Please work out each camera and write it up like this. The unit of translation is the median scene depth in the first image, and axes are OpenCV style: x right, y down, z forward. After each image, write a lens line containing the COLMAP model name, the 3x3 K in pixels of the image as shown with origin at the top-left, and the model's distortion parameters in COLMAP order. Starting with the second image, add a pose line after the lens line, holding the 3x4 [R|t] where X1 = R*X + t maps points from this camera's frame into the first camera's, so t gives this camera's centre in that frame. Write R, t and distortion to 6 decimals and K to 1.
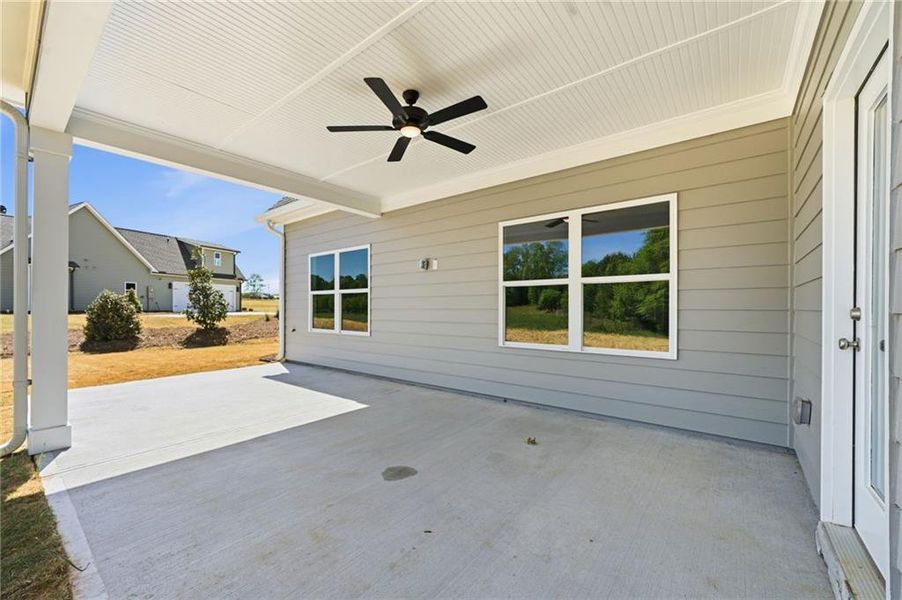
lens RADIAL K [[326.2, 0, 445.7], [0, 326.2, 307.0], [0, 0, 1]] dist [-0.002536, -0.000108]
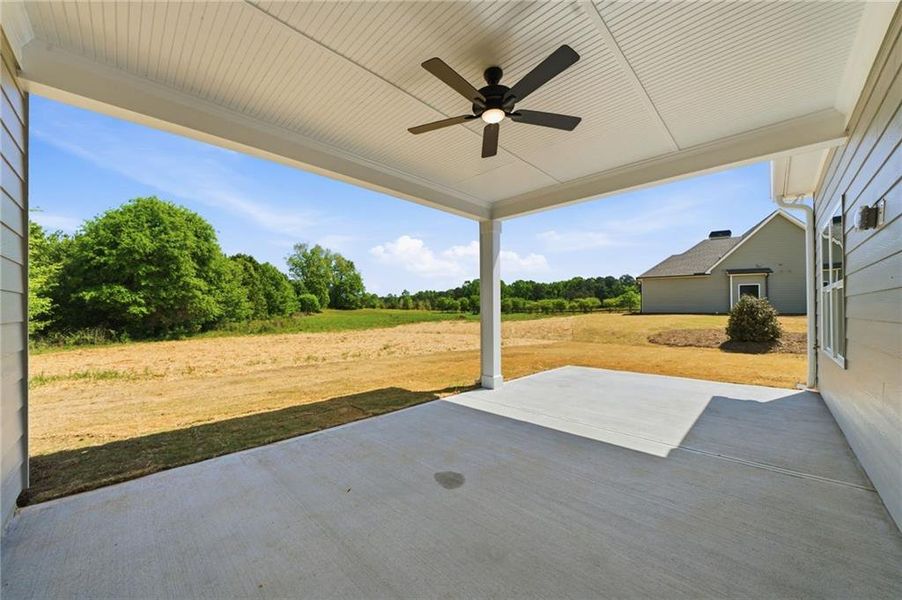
lens RADIAL K [[326.2, 0, 446.2], [0, 326.2, 307.3], [0, 0, 1]] dist [-0.002536, -0.000108]
pose [[-0.054995, -0.009574, -0.998441, 0.472770], [0.003223, 0.999947, -0.009766, -0.010132], [0.998481, -0.003755, -0.054961, 0.562678]]
